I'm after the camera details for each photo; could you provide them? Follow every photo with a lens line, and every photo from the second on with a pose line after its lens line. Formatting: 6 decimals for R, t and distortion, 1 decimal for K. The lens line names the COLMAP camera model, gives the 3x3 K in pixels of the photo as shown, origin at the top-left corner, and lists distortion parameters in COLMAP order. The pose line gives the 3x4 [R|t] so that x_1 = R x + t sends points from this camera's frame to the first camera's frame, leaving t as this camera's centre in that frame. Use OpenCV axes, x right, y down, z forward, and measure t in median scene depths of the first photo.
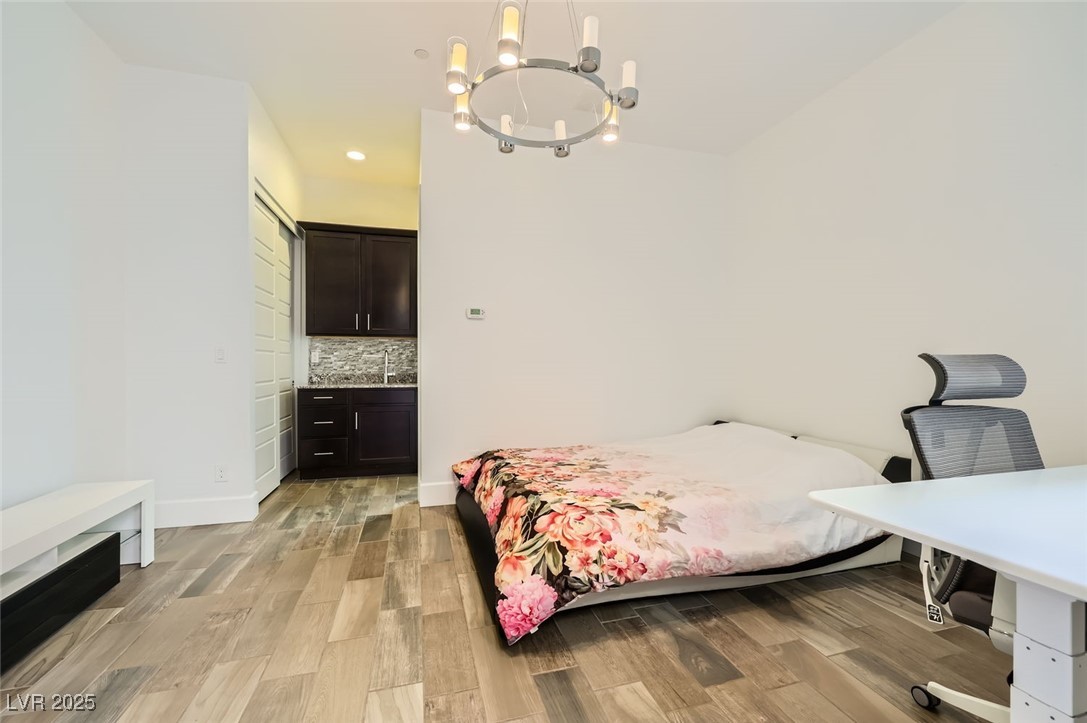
lens RADIAL K [[438.7, 0, 542.1], [0, 438.7, 361.6], [0, 0, 1]] dist [0.002289, -0.000063]
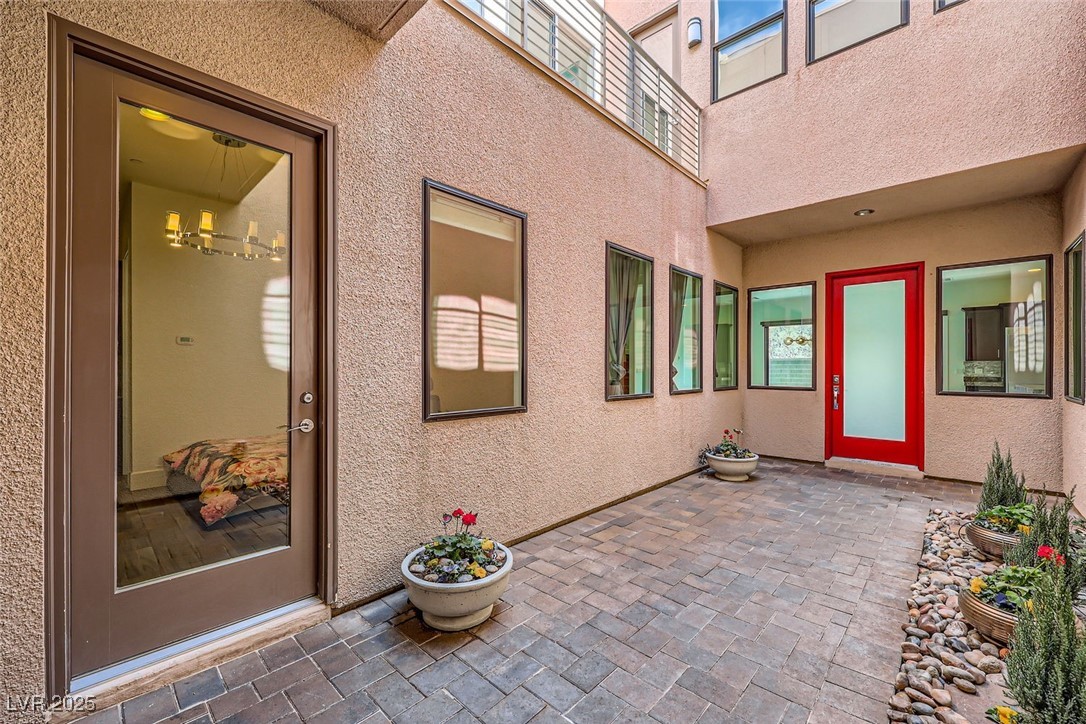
lens RADIAL K [[438.3, 0, 544.1], [0, 438.3, 366.0], [0, 0, 1]] dist [0.002289, -0.000063]
pose [[0.860321, -0.002279, 0.509748, 0.186821], [0.003215, 0.999994, -0.000956, -0.052528], [-0.509743, 0.002461, 0.860323, -1.234514]]
